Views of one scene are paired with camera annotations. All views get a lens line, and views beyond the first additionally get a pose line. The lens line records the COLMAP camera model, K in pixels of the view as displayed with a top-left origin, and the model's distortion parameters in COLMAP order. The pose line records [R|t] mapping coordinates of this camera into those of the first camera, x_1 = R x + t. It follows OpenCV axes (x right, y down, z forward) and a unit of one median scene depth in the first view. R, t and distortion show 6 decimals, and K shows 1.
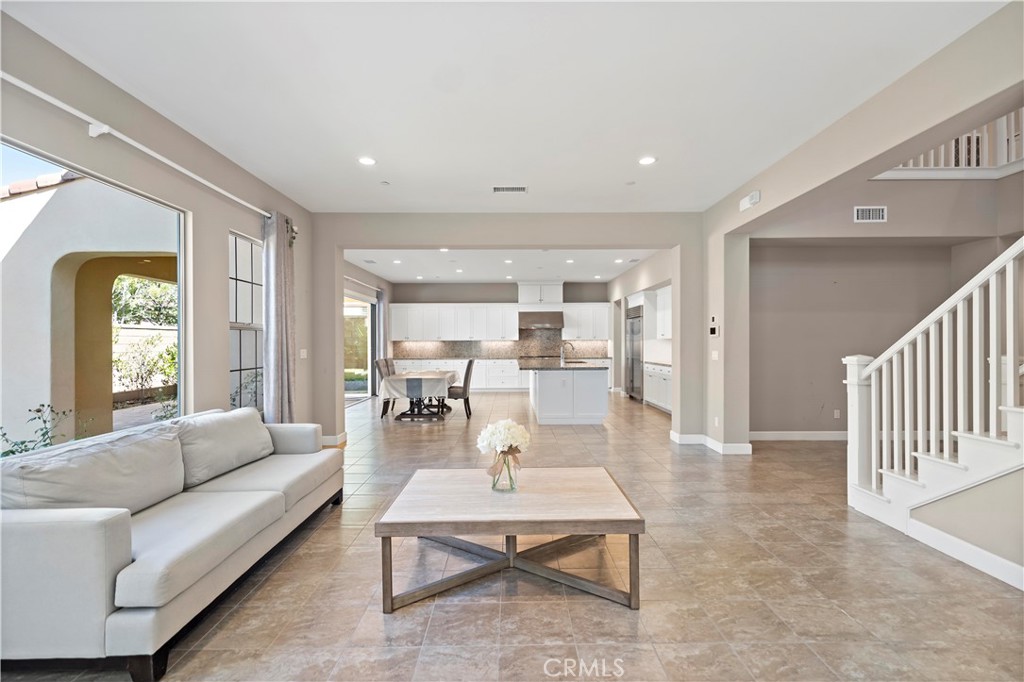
lens RADIAL K [[460.7, 0, 513.9], [0, 460.7, 341.3], [0, 0, 1]] dist [0.002333, 0.000256]
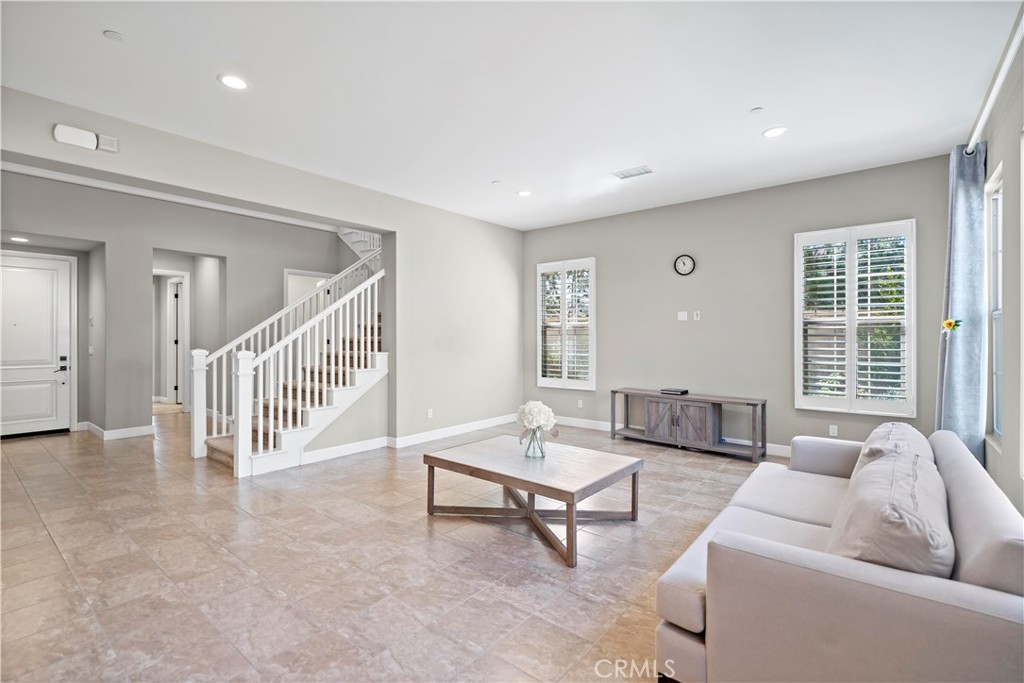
lens RADIAL K [[464.8, 0, 510.1], [0, 464.8, 335.5], [0, 0, 1]] dist [0.001658, -0.000024]
pose [[-0.772930, 0.006532, 0.634457, -0.252355], [0.001730, 0.999965, -0.008187, 0.000868], [-0.634488, -0.005231, -0.772915, 0.662124]]
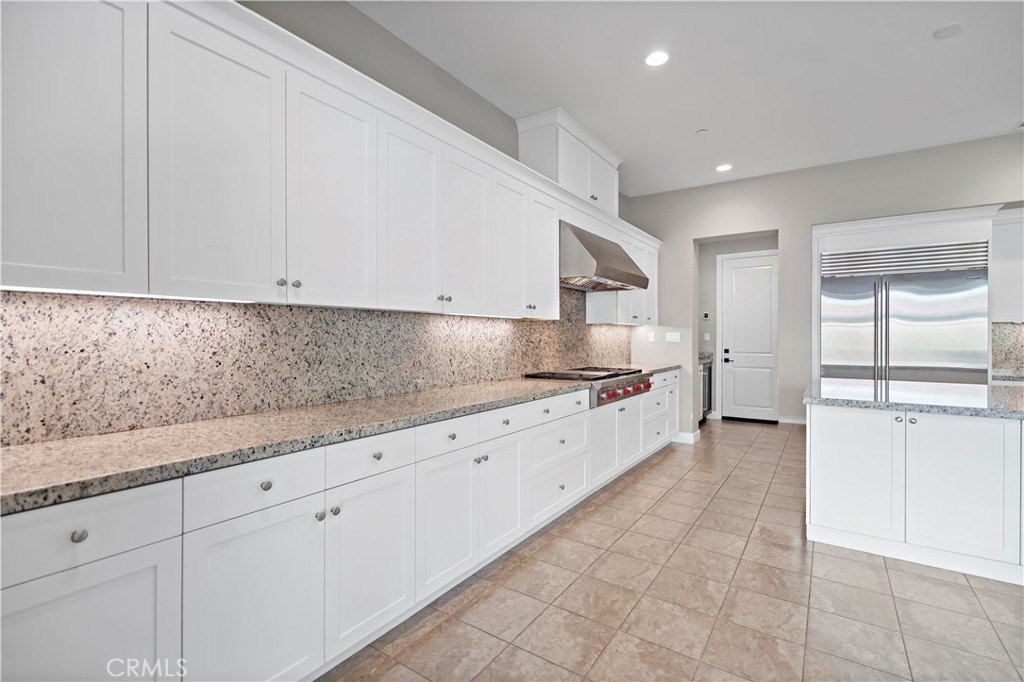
lens RADIAL K [[464.8, 0, 510.1], [0, 464.8, 335.0], [0, 0, 1]] dist [0.001658, -0.000024]
pose [[0.568453, 0.005060, 0.822700, -0.366052], [-0.005452, 0.999982, -0.002383, 0.011871], [-0.822698, -0.003131, 0.568470, 1.317914]]
